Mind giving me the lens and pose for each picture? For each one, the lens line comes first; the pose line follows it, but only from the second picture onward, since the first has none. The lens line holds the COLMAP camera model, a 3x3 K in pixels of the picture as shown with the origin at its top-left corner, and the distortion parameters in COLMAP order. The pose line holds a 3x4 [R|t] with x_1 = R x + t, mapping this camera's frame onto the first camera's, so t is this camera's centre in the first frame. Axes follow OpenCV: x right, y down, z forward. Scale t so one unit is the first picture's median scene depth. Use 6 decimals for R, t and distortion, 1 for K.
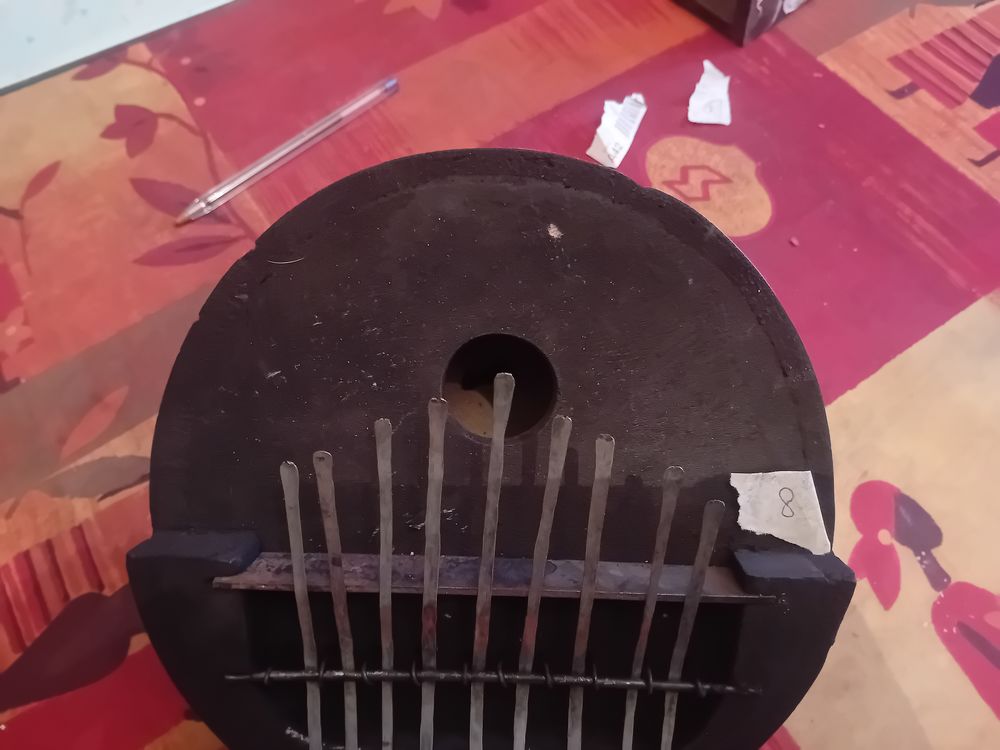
lens RADIAL K [[798.4, 0, 500.0], [0, 798.4, 375.0], [0, 0, 1]] dist [0.051365, -0.150777]
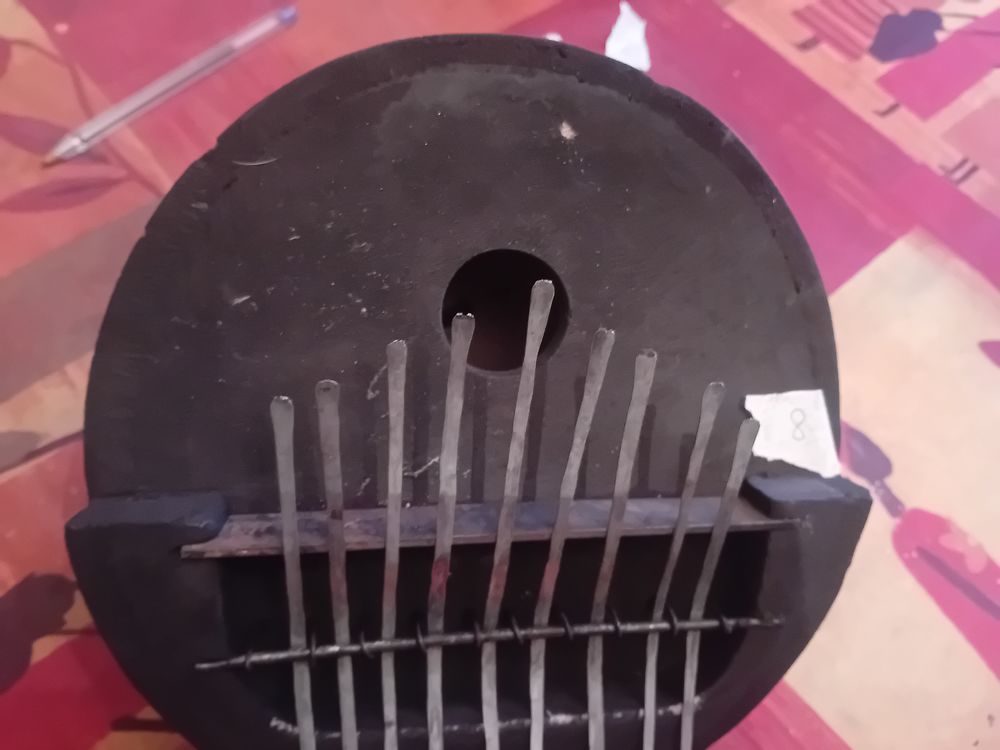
lens RADIAL K [[798.4, 0, 500.0], [0, 798.4, 375.0], [0, 0, 1]] dist [0.051365, -0.150777]
pose [[0.980108, -0.037019, 0.194981, -0.184196], [0.034561, 0.999275, 0.015995, 0.073137], [-0.195432, -0.008938, 0.980677, 0.127564]]
